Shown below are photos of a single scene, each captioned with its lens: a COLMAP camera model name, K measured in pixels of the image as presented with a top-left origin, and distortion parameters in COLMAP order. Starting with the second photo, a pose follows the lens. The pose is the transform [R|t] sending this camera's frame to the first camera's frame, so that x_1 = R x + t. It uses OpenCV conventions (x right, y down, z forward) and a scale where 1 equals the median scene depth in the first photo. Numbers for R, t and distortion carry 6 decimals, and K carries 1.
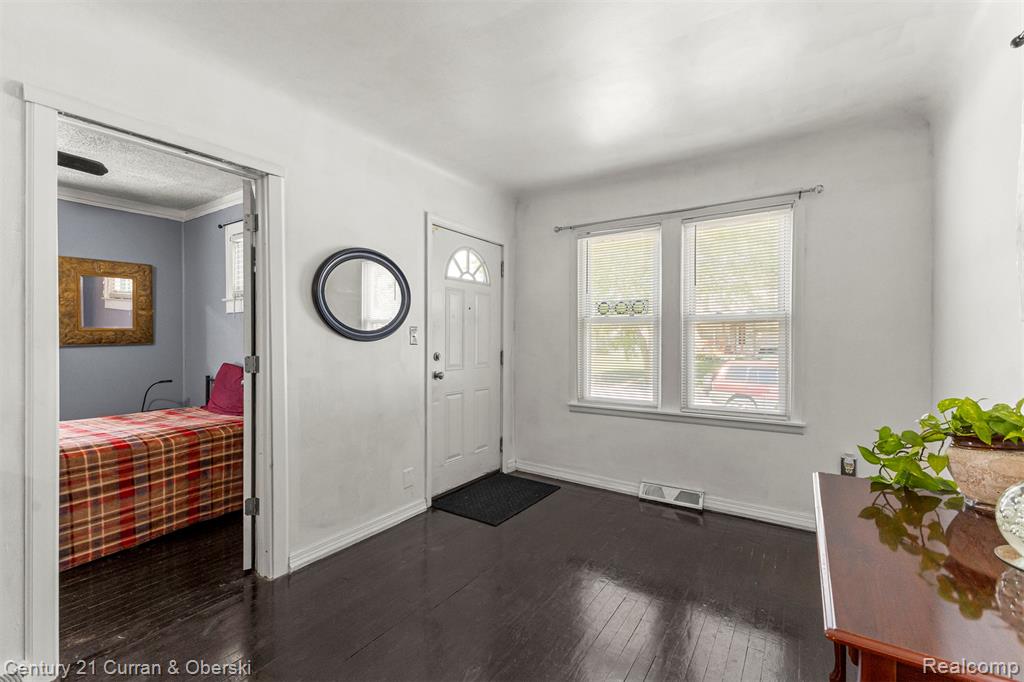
lens RADIAL K [[447.4, 0, 512.5], [0, 447.4, 341.5], [0, 0, 1]] dist [0.007439, 0.000638]
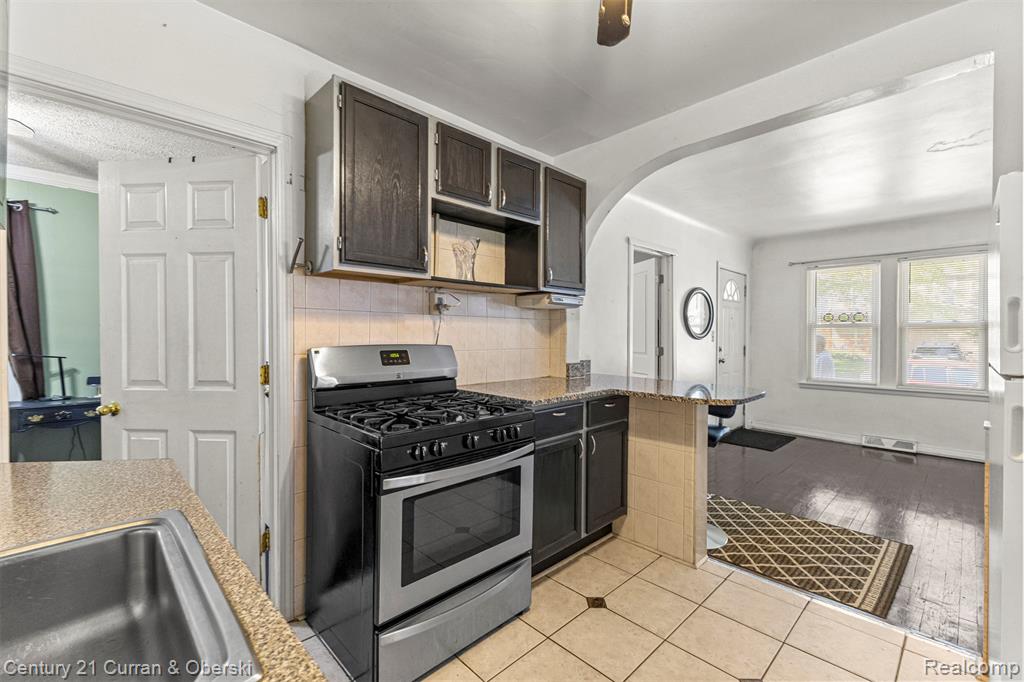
lens RADIAL K [[447.4, 0, 504.7], [0, 447.4, 335.2], [0, 0, 1]] dist [0.007439, 0.000638]
pose [[0.975129, 0.001758, -0.221629, -0.558466], [-0.003380, 0.999970, -0.006942, -0.002266], [0.221611, 0.007518, 0.975106, -0.741085]]
